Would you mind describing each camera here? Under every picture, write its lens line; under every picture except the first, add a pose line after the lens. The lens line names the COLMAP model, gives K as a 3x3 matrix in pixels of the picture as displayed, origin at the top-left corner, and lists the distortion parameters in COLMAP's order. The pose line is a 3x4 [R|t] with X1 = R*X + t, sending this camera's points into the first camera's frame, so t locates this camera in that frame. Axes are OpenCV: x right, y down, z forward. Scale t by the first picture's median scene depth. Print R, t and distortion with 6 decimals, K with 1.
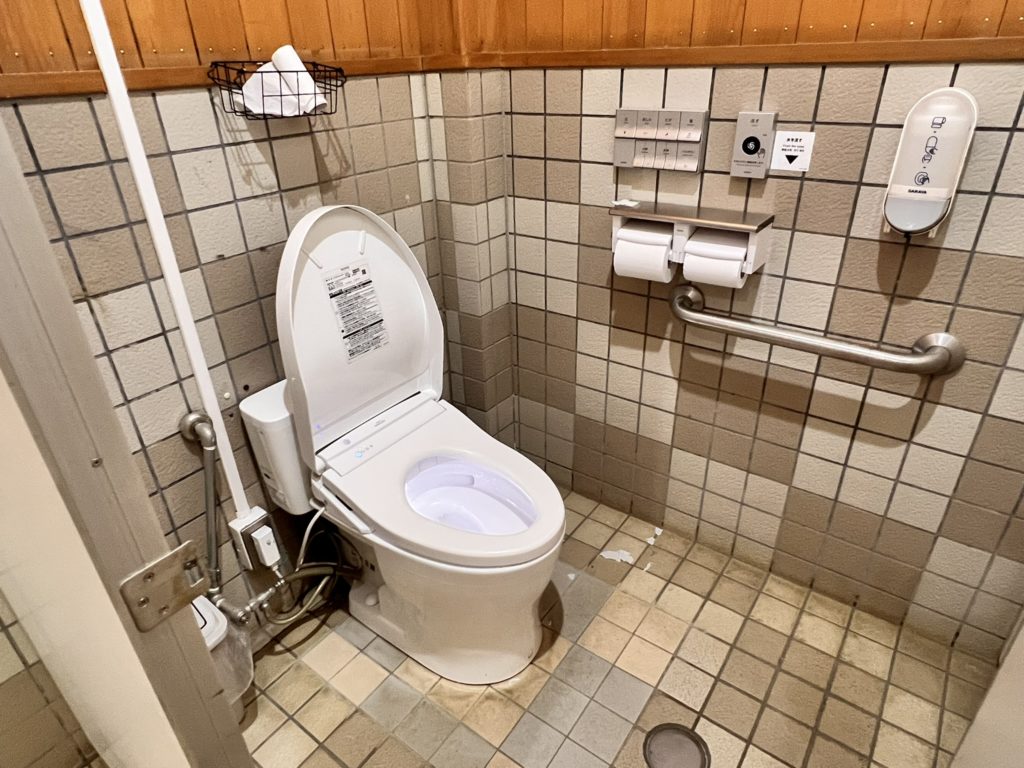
lens RADIAL K [[601.3, 0, 512.0], [0, 601.3, 384.0], [0, 0, 1]] dist [-0.033393, -0.000962]
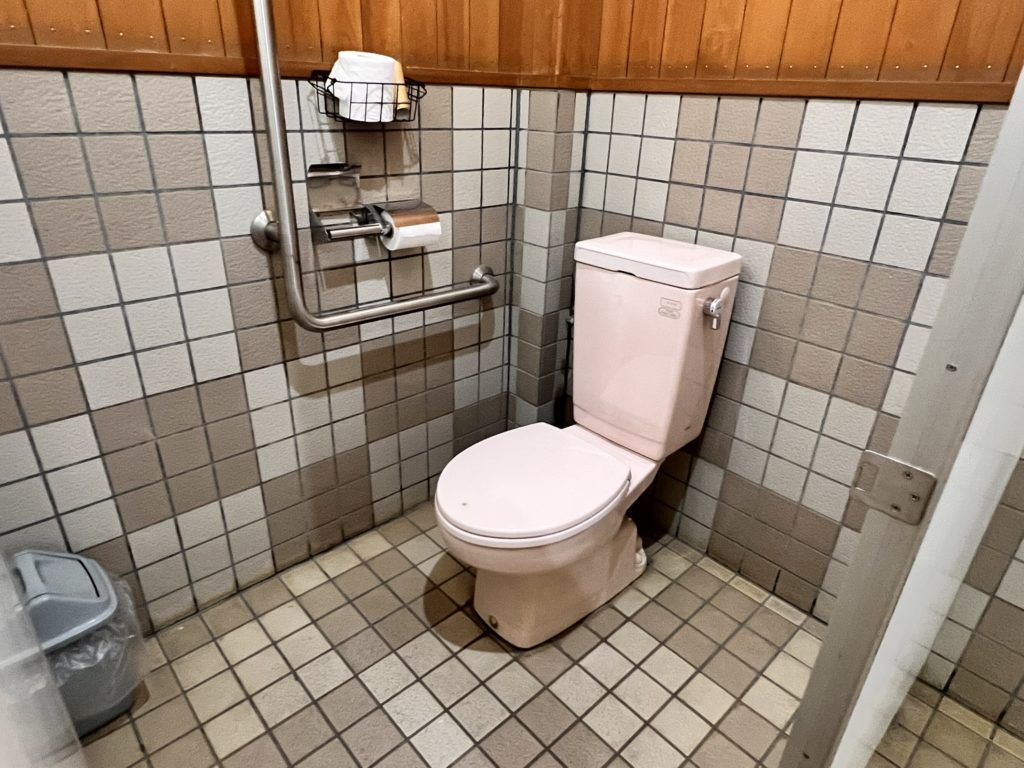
lens RADIAL K [[622.4, 0, 512.0], [0, 622.4, 384.0], [0, 0, 1]] dist [-0.002402, -0.001354]
pose [[0.179387, -0.395304, 0.900864, -0.677362], [0.417165, 0.859878, 0.294250, -0.215653], [-0.890951, 0.323024, 0.319158, 0.442162]]
